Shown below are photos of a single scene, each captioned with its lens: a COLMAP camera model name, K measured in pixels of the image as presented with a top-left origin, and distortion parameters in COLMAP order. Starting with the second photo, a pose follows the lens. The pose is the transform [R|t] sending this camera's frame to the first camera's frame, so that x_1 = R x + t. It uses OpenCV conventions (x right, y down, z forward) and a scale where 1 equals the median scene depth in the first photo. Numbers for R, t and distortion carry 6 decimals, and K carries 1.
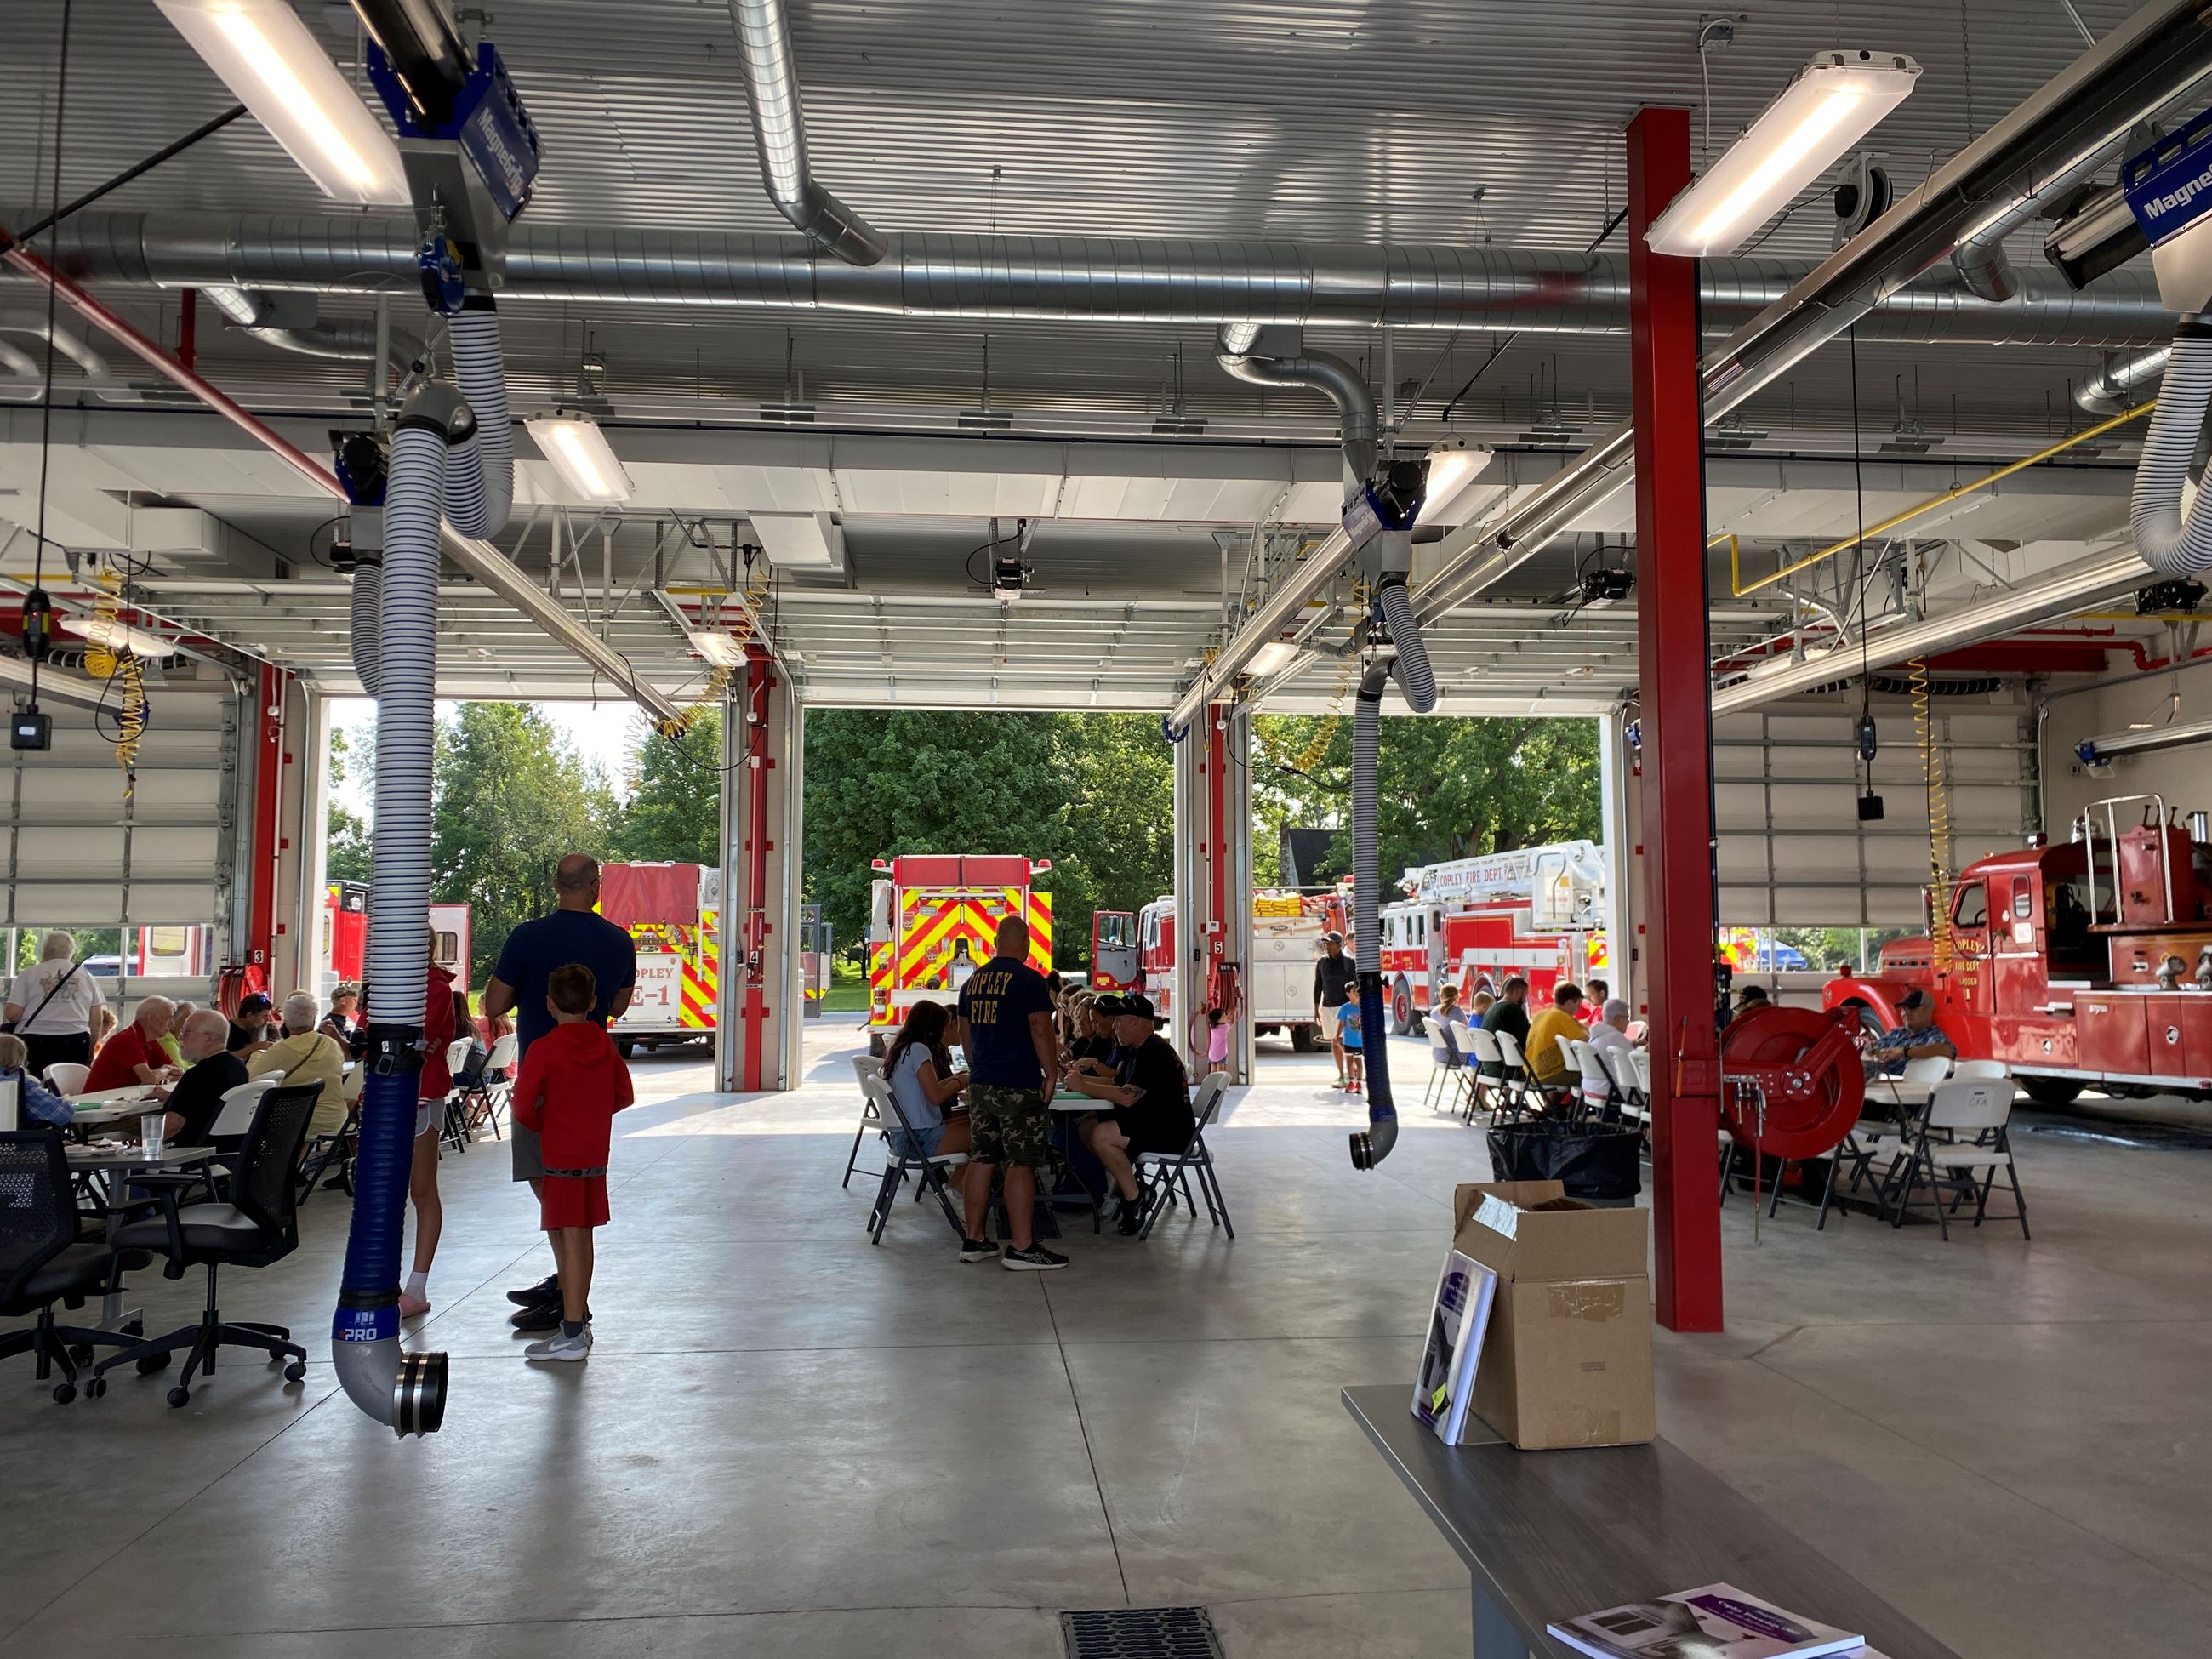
lens RADIAL K [[1683.5, 0, 1094.9], [0, 1683.5, 818.0], [0, 0, 1]] dist [0.040963, -0.041108]
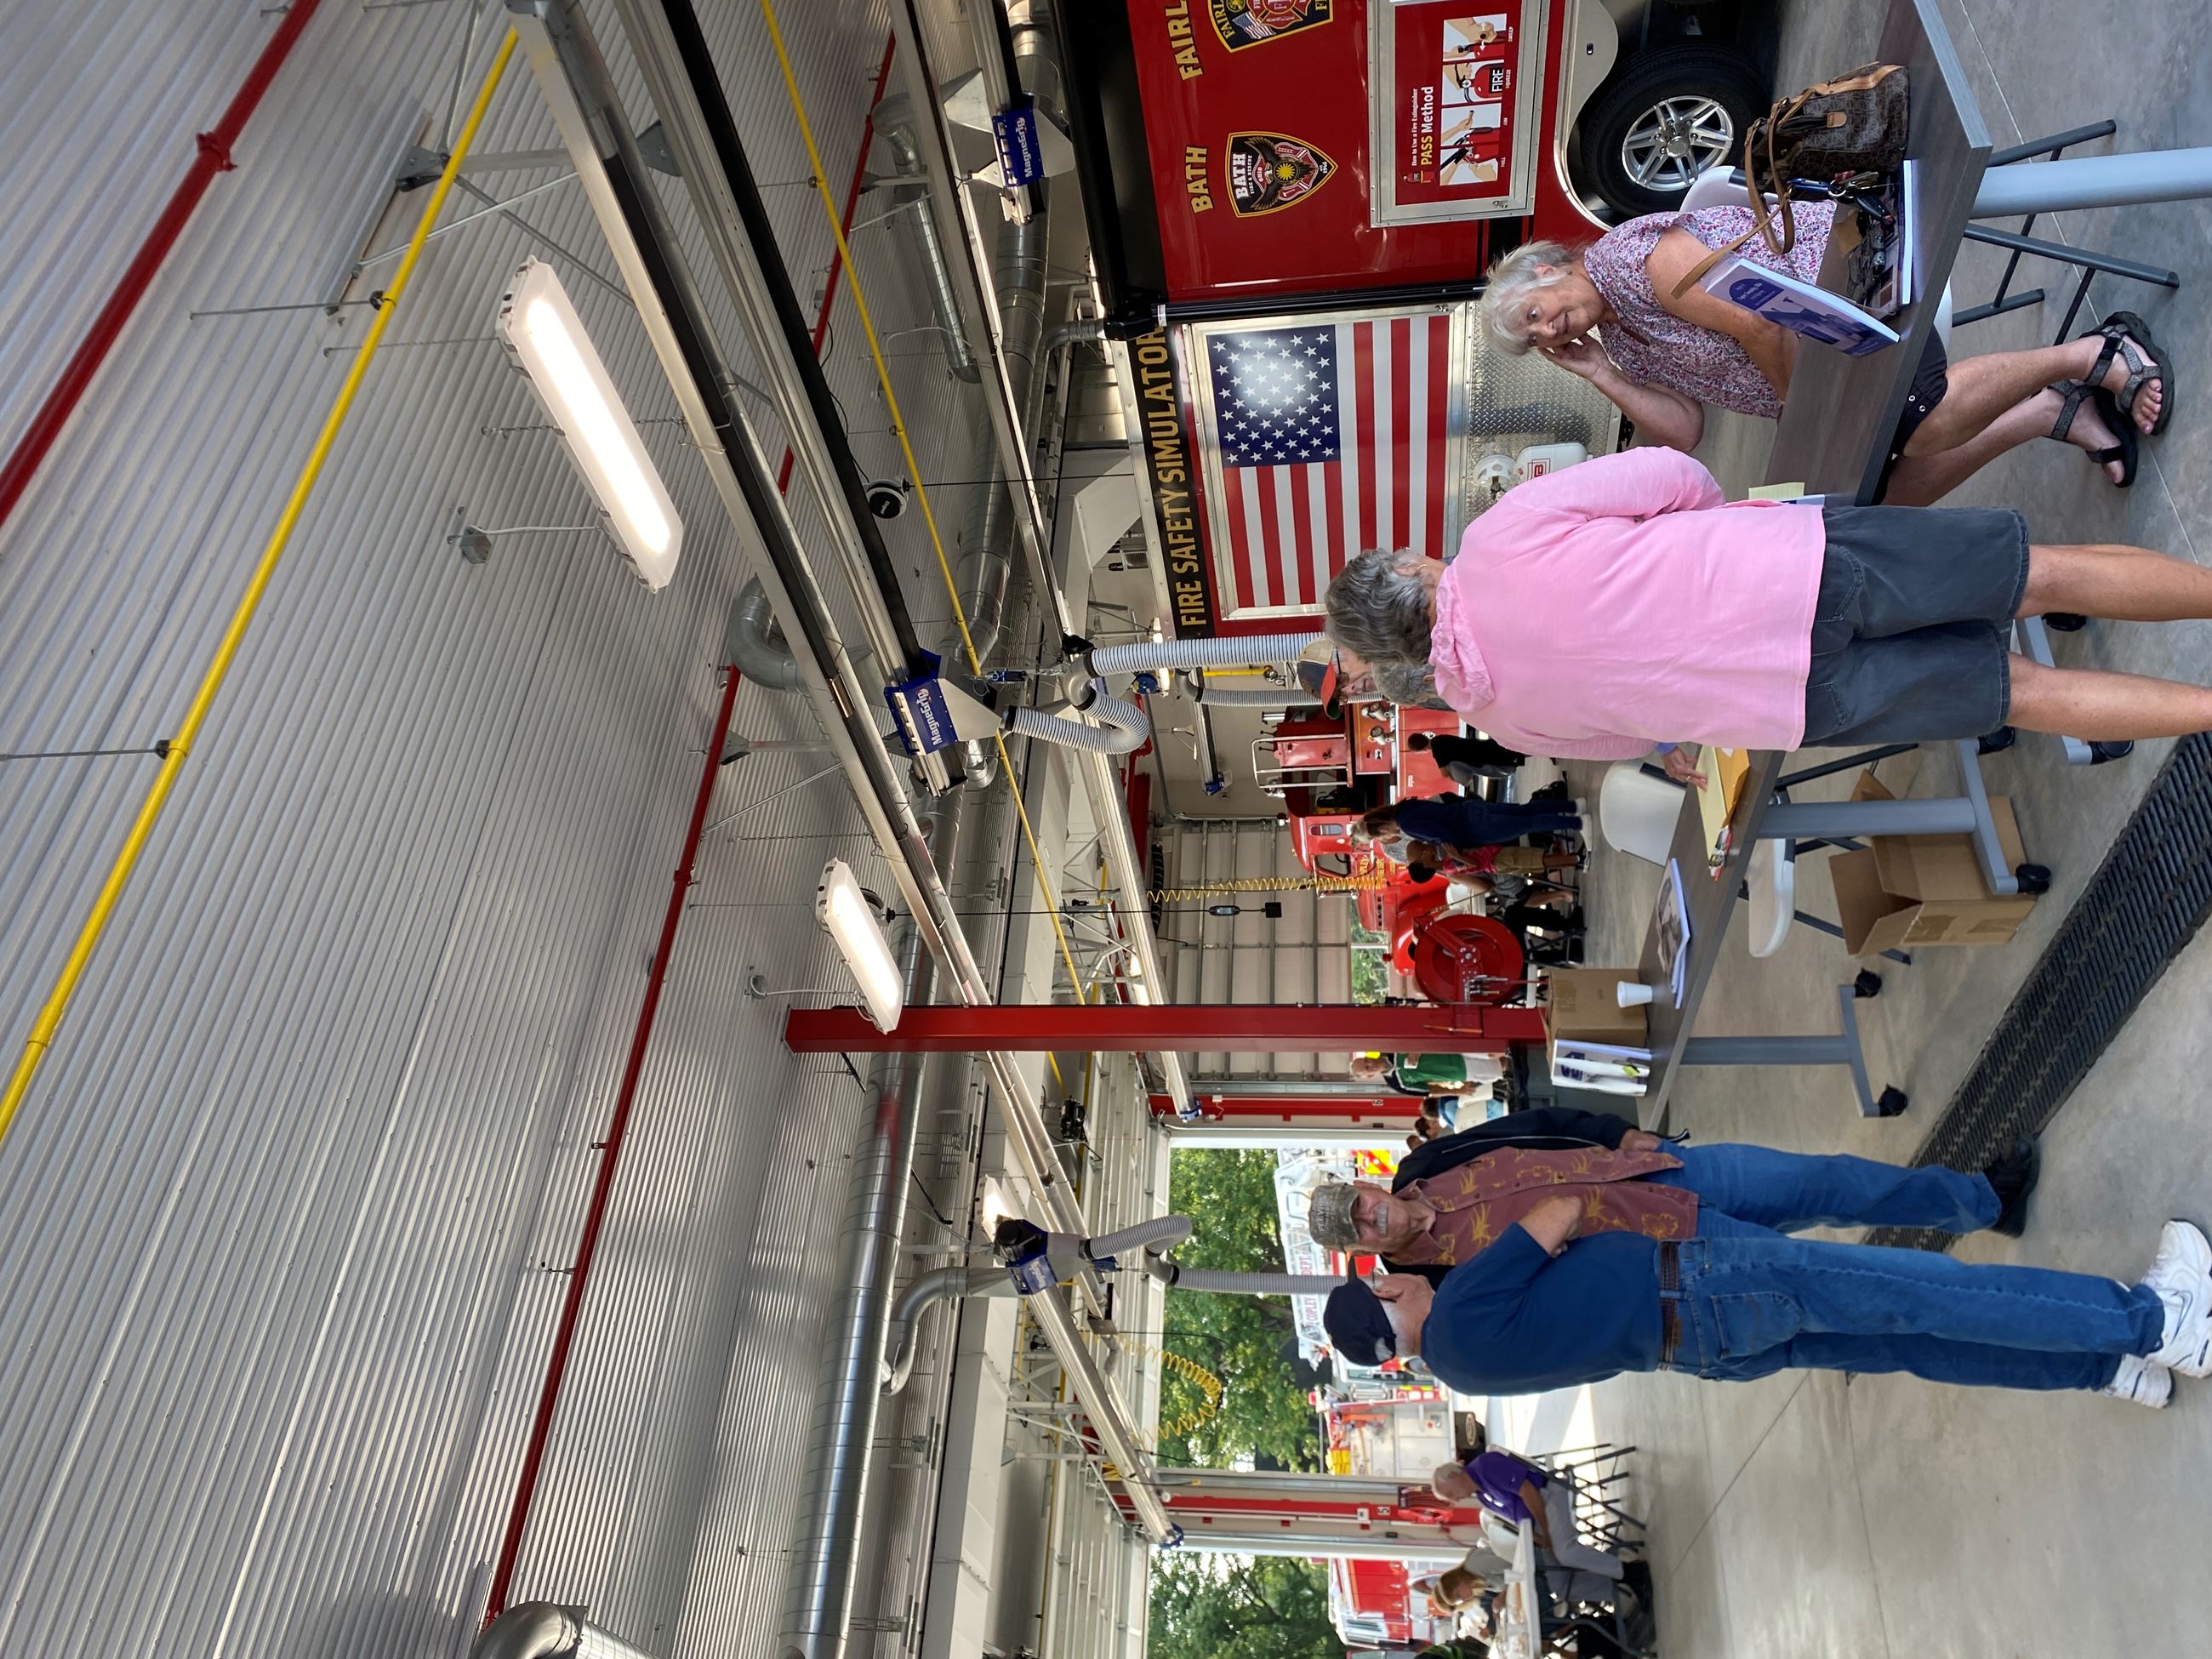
lens RADIAL K [[1683.5, 0, 1100.9], [0, 1683.5, 823.8], [0, 0, 1]] dist [0.040963, -0.041108]
pose [[0.054653, -0.872060, 0.486337, -0.095248], [0.996219, 0.014679, -0.085629, -0.016073], [0.067535, 0.489178, 0.869565, -0.150441]]
